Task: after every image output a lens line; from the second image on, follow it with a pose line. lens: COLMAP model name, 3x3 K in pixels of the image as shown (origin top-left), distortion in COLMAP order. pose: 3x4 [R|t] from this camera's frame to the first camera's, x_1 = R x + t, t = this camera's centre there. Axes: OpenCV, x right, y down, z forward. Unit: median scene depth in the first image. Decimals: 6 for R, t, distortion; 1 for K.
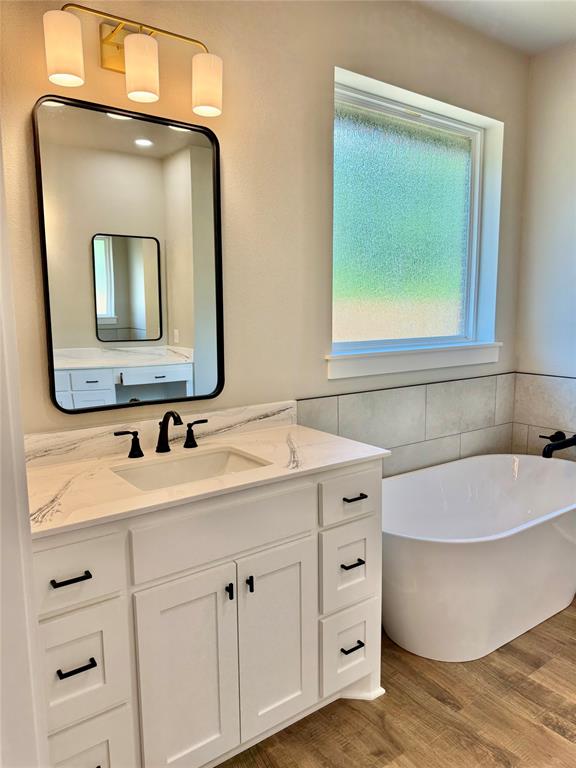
lens RADIAL K [[523.9, 0, 291.5], [0, 523.9, 376.8], [0, 0, 1]] dist [0.055574, -0.076035]
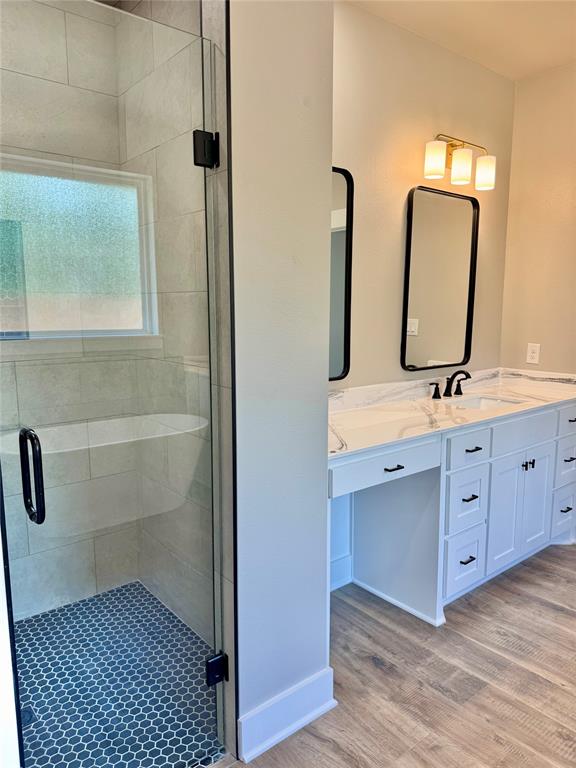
lens RADIAL K [[541.9, 0, 288.0], [0, 541.9, 384.0], [0, 0, 1]] dist [0.031529, -0.038776]
pose [[0.998671, -0.005061, 0.051287, -0.846450], [0.004854, 0.999980, 0.004164, 0.097732], [-0.051307, -0.003909, 0.998675, -0.666043]]
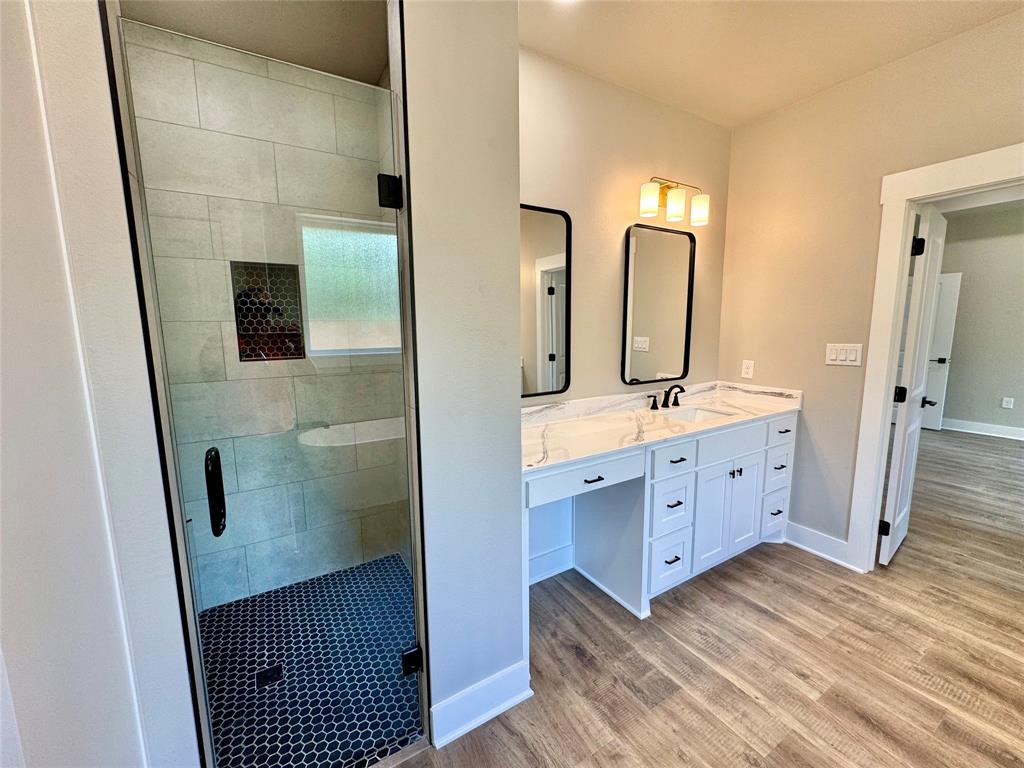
lens RADIAL K [[408.1, 0, 511.8], [0, 408.1, 380.3], [0, 0, 1]] dist [-0.000991, -0.000241]
pose [[0.995706, 0.005726, -0.092391, -0.667735], [-0.006102, 0.999974, -0.003790, 0.058179], [0.092367, 0.004338, 0.995716, -0.488198]]
